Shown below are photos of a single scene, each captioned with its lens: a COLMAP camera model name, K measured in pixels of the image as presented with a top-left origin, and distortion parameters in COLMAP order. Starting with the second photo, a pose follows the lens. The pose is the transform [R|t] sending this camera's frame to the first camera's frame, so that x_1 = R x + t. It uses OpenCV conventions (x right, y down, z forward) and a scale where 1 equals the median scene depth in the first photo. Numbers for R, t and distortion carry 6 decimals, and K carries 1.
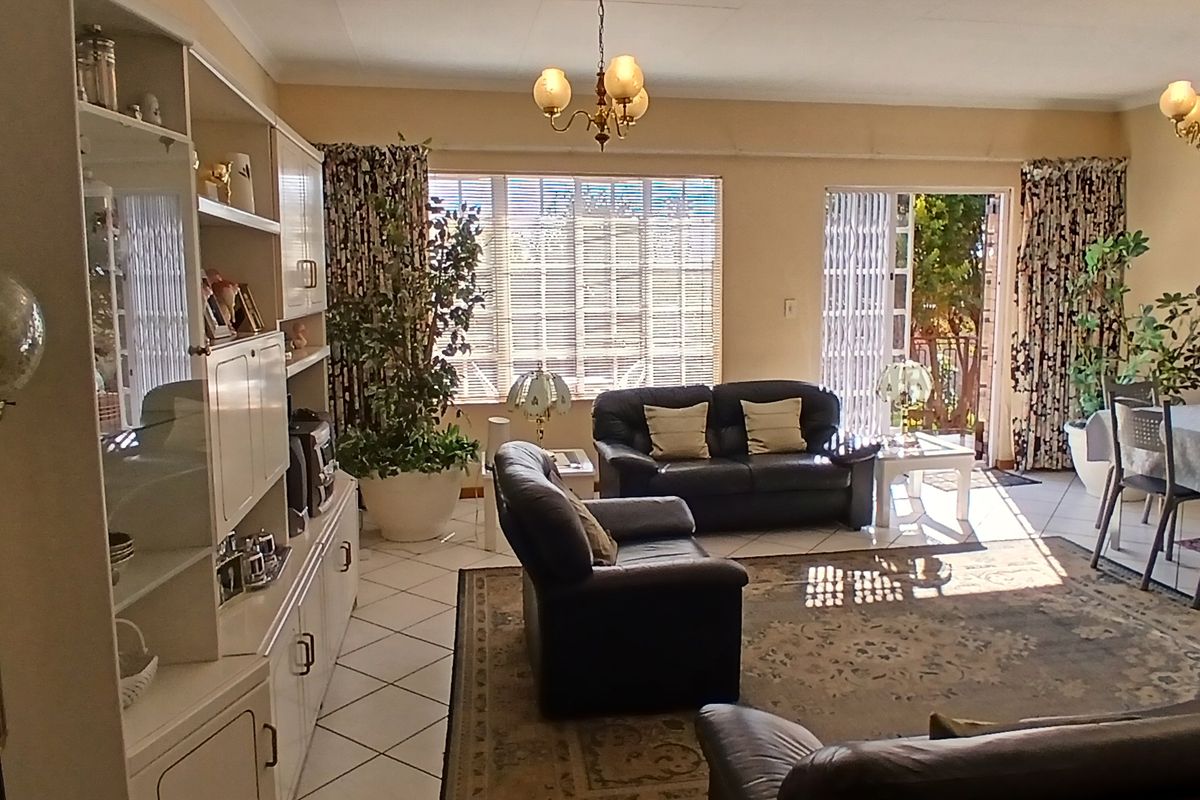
lens RADIAL K [[878.1, 0, 602.7], [0, 878.1, 393.2], [0, 0, 1]] dist [-0.016195, -0.008173]
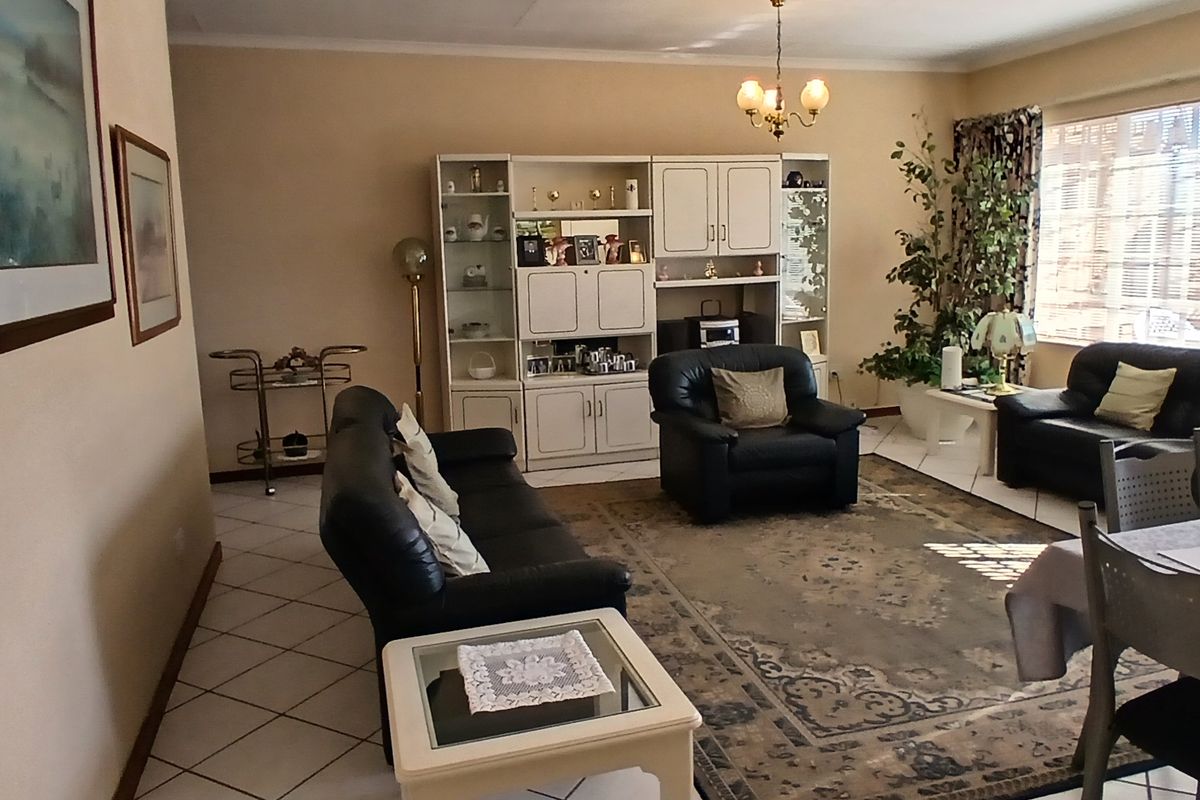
lens RADIAL K [[878.1, 0, 612.8], [0, 878.1, 393.9], [0, 0, 1]] dist [-0.016195, -0.008173]
pose [[0.113875, 0.169507, -0.978928, 1.236200], [-0.096458, 0.982569, 0.158917, -0.065977], [0.988802, 0.076329, 0.128240, 0.505615]]
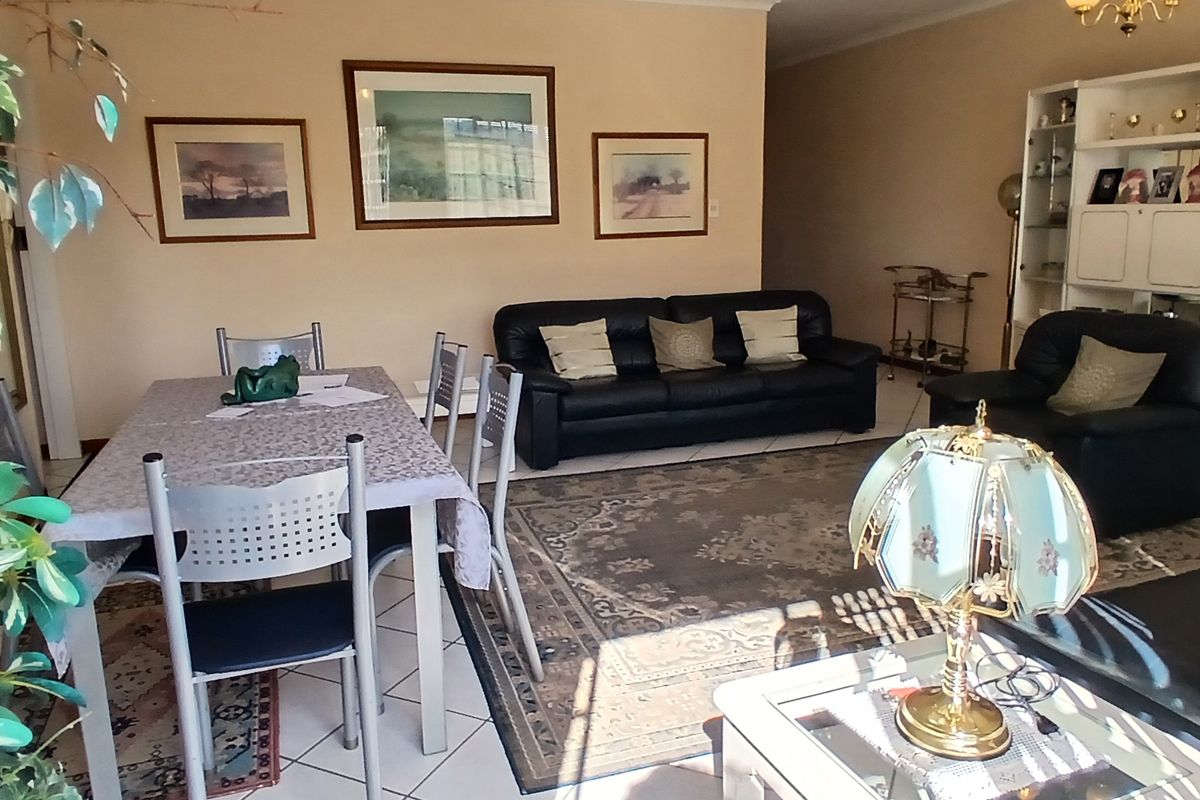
lens RADIAL K [[878.1, 0, 609.3], [0, 878.1, 398.8], [0, 0, 1]] dist [-0.016195, -0.008173]
pose [[-0.986576, 0.070029, -0.147525, 0.684318], [0.017221, 0.942962, 0.332454, -0.201359], [0.162392, 0.325451, -0.931510, 1.745337]]
